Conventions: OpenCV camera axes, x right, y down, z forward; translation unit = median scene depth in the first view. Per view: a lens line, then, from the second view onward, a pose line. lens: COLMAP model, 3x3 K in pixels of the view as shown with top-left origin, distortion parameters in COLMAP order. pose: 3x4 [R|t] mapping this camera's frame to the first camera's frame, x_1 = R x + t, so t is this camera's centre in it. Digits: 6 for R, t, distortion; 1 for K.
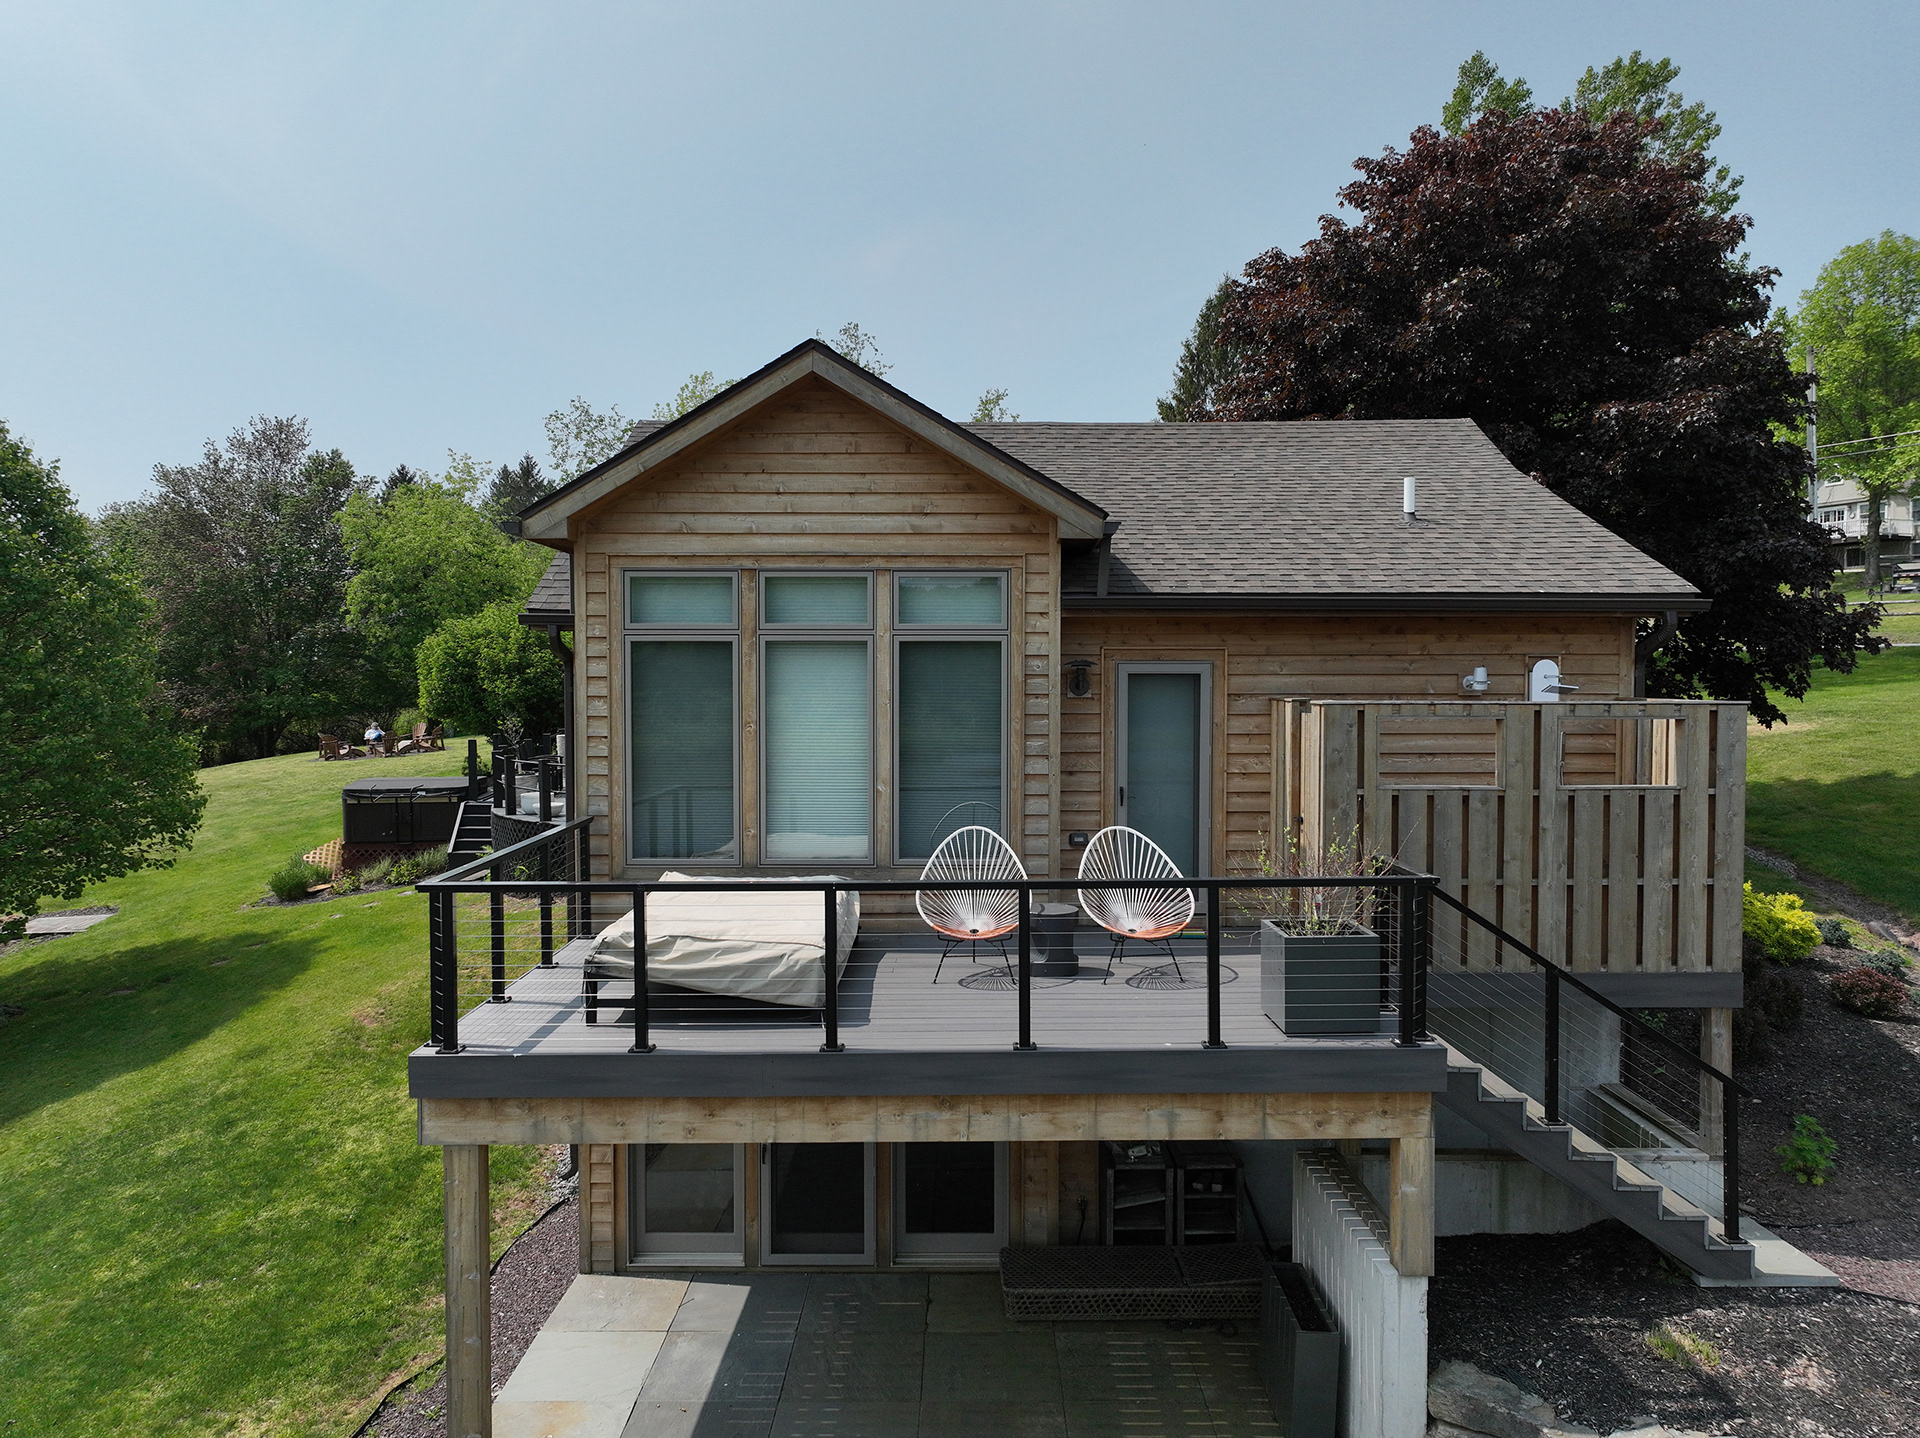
lens RADIAL K [[1347.4, 0, 962.3], [0, 1347.4, 719.3], [0, 0, 1]] dist [-0.001839, 0.020320]
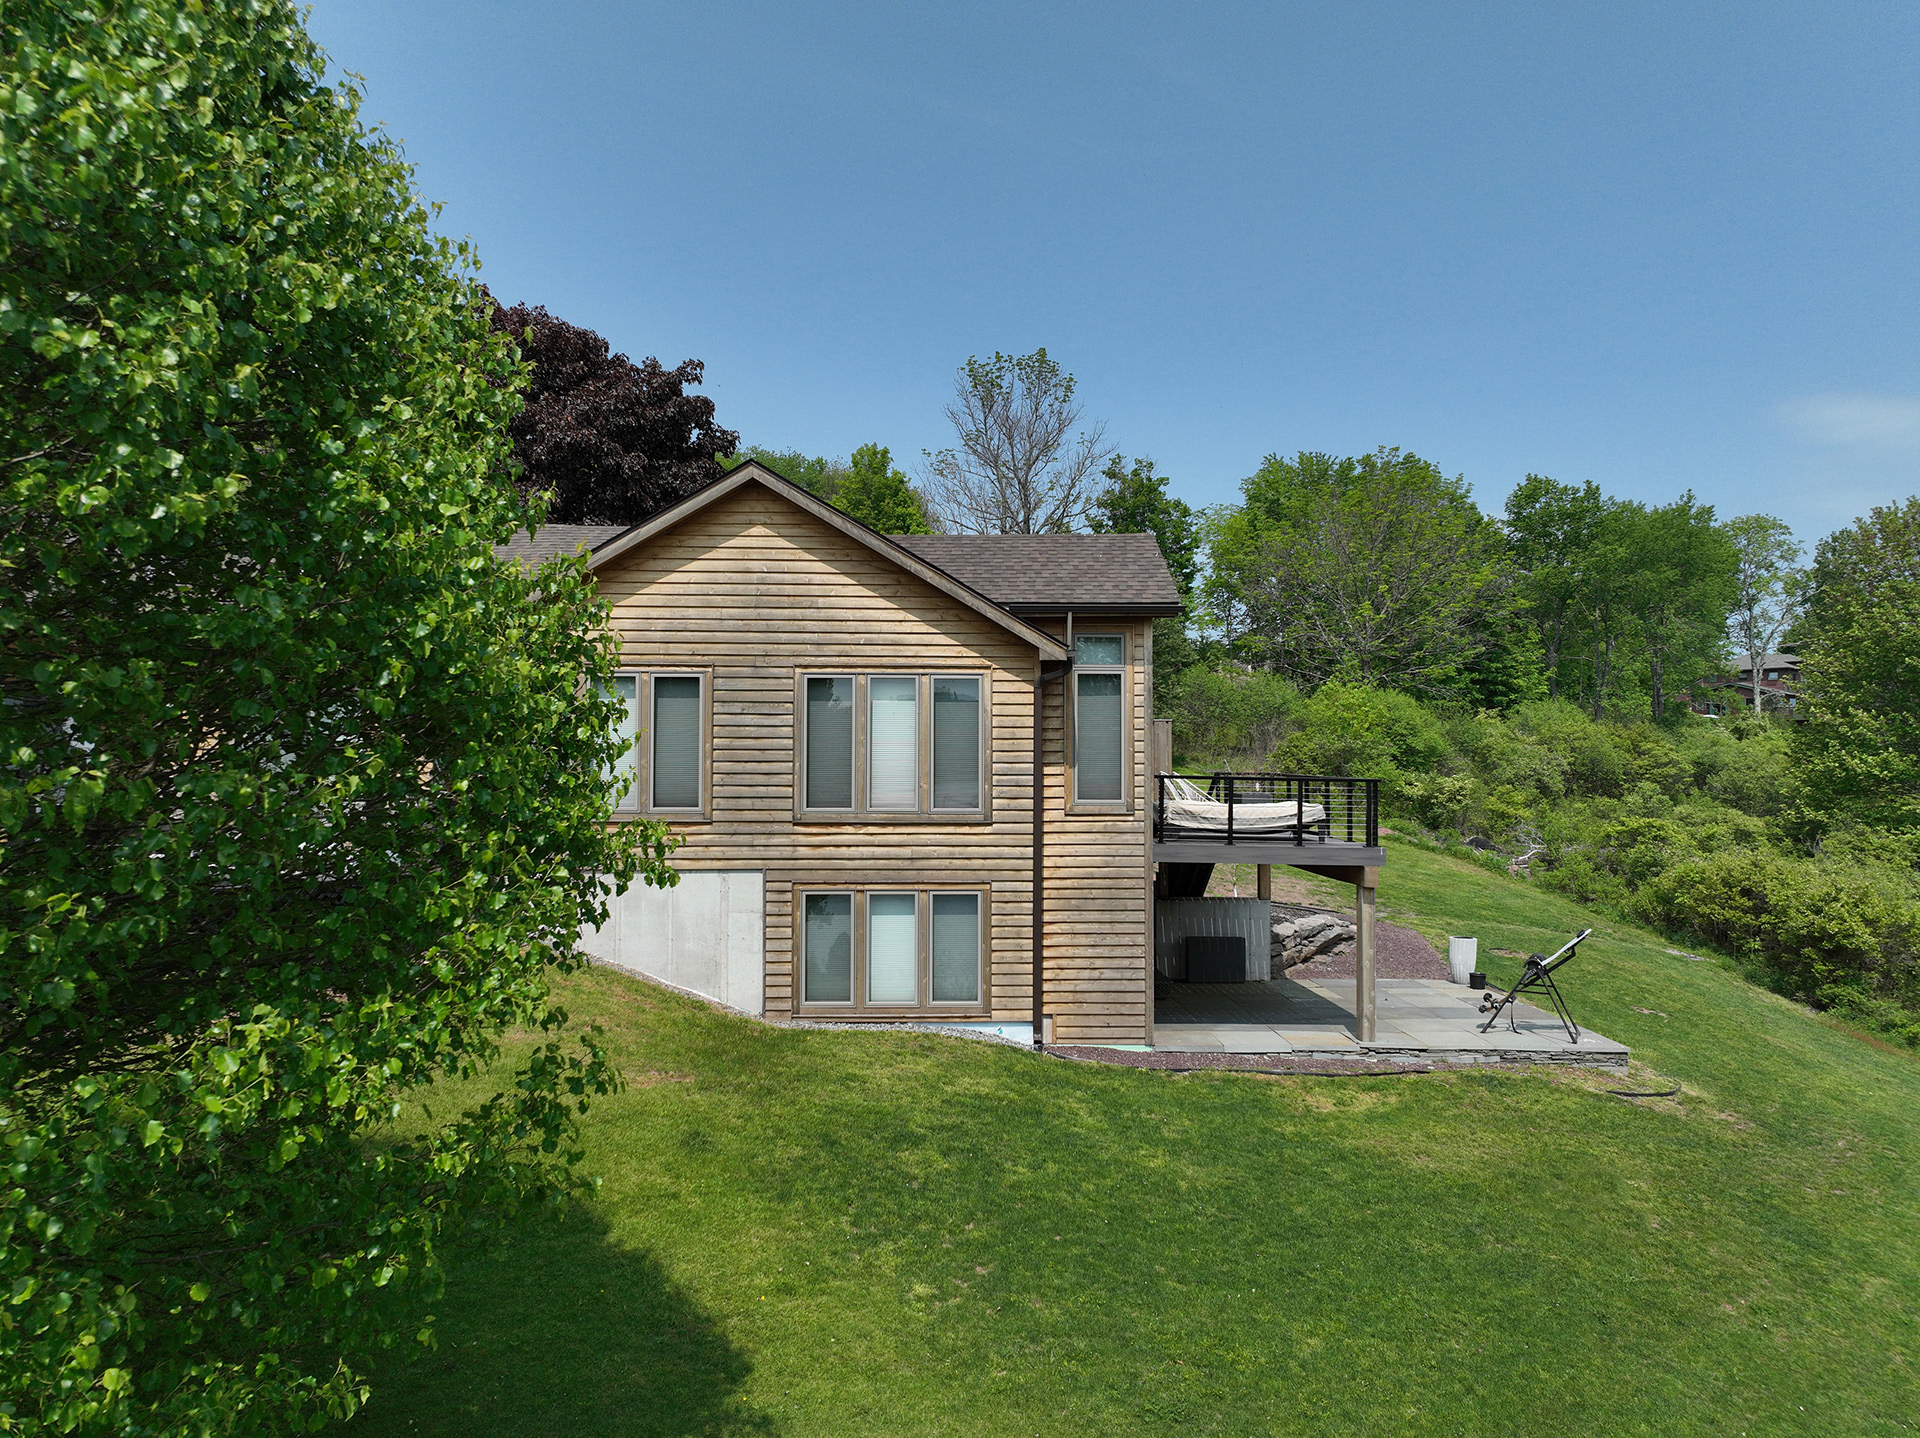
lens RADIAL K [[1347.4, 0, 962.3], [0, 1347.4, 719.3], [0, 0, 1]] dist [-0.001839, 0.020320]
pose [[-0.040086, 0.030697, 0.998725, -2.014877], [0.030778, 0.999092, -0.029473, 0.044292], [-0.998722, 0.029557, -0.040995, 1.320419]]
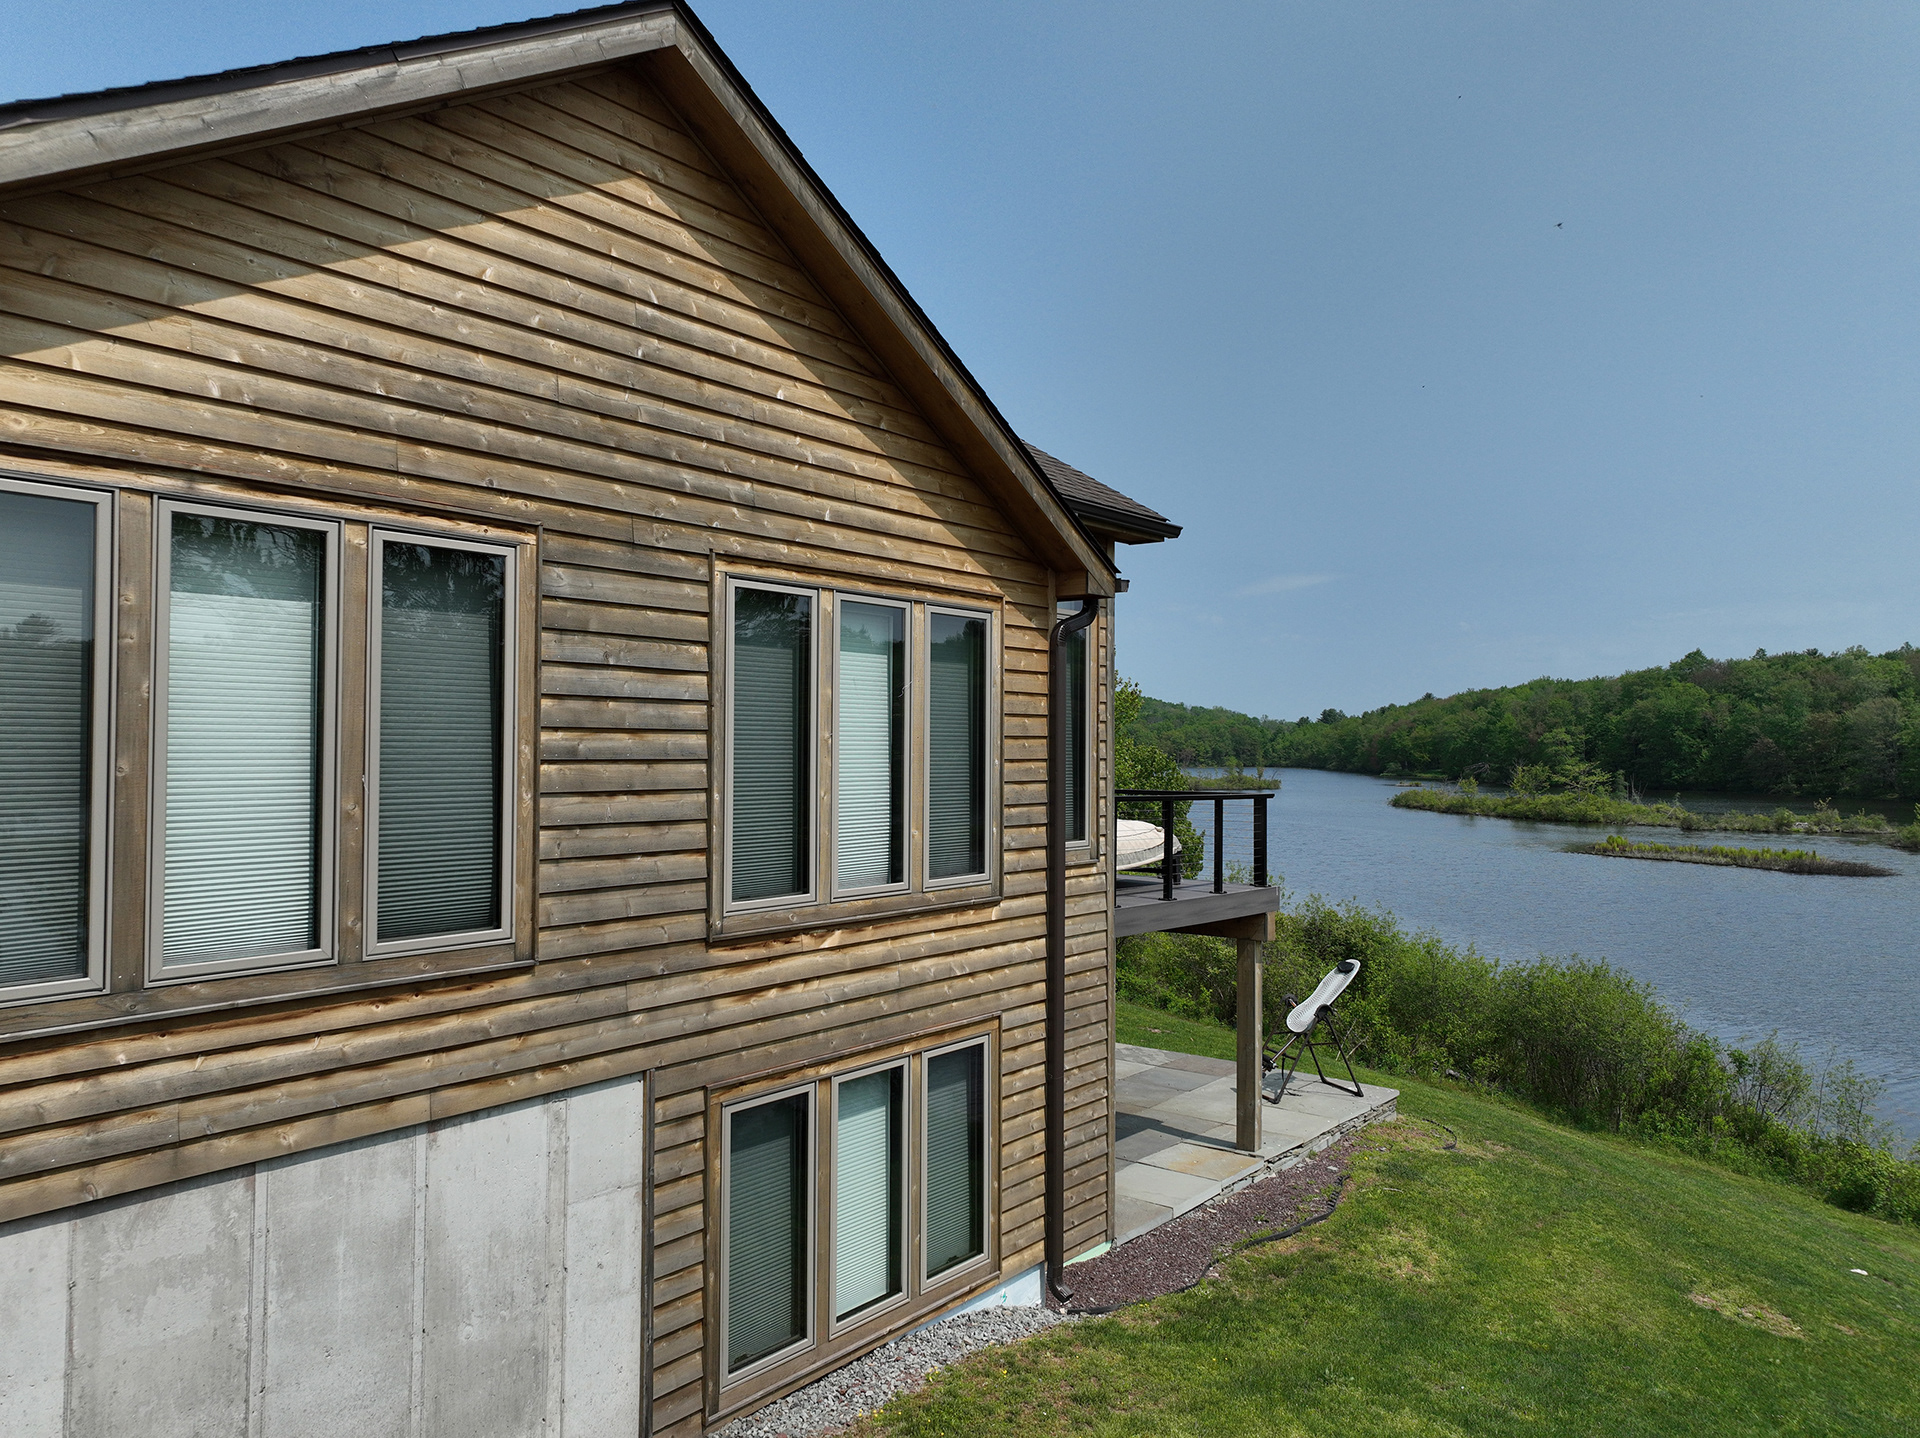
lens RADIAL K [[1342.0, 0, 954.2], [0, 1342.0, 720.0], [0, 0, 1]] dist [-0.000419, 0.011131]
pose [[-0.788063, 0.010224, 0.615510, -0.842202], [0.016655, 0.999850, 0.004715, 0.004379], [-0.615369, 0.013967, -0.788115, 1.920095]]
